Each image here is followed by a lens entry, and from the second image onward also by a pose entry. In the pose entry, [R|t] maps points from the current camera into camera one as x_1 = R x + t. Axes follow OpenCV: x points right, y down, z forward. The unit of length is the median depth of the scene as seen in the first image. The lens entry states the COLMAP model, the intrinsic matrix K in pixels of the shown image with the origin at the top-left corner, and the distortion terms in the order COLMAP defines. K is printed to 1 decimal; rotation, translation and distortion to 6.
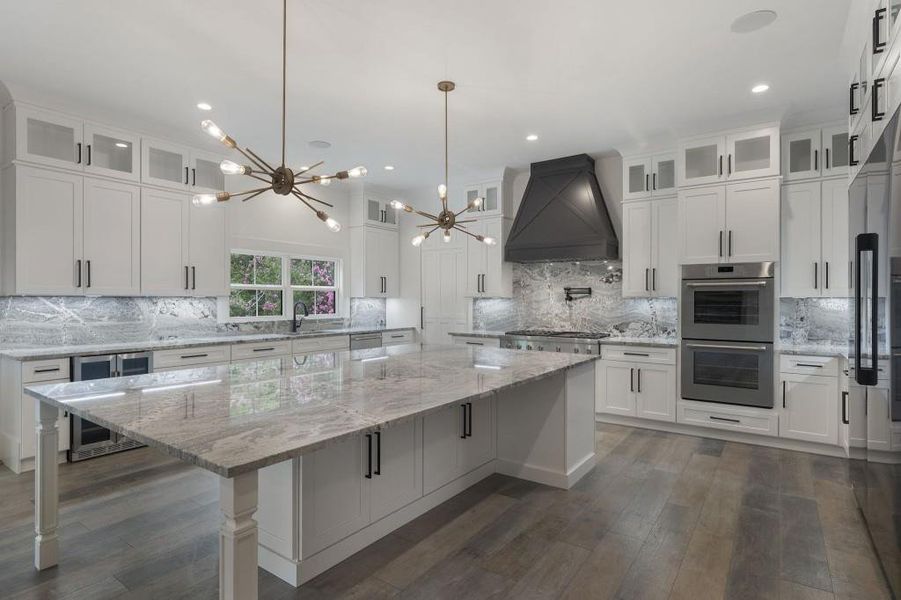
lens RADIAL K [[476.6, 0, 452.2], [0, 476.6, 296.2], [0, 0, 1]] dist [-0.003440, -0.000208]
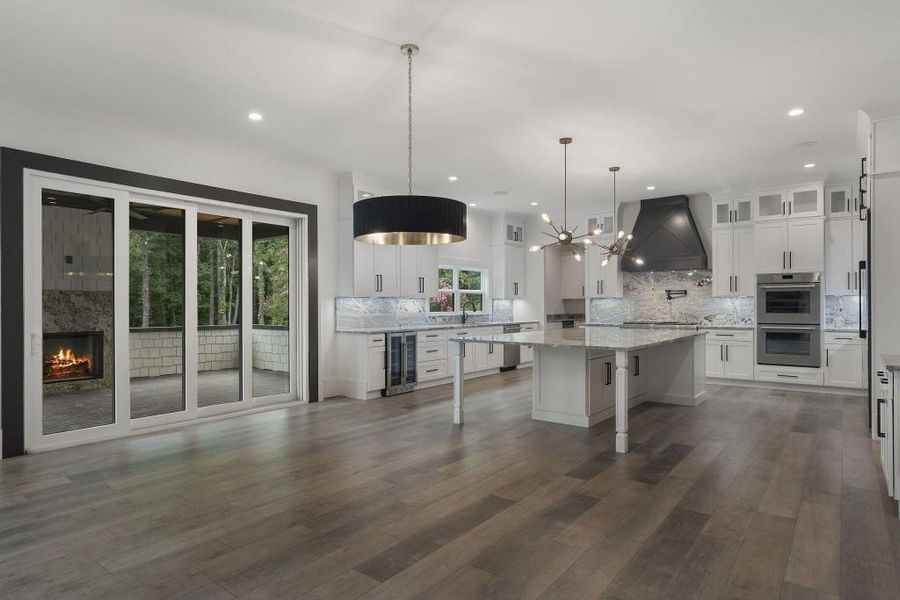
lens RADIAL K [[523.4, 0, 450.0], [0, 523.4, 300.0], [0, 0, 1]] dist [0.002252, -0.000273]
pose [[0.999076, -0.005278, -0.042643, -0.372268], [0.005187, 0.999984, -0.002243, 0.012832], [0.042654, 0.002020, 0.999088, -0.618692]]
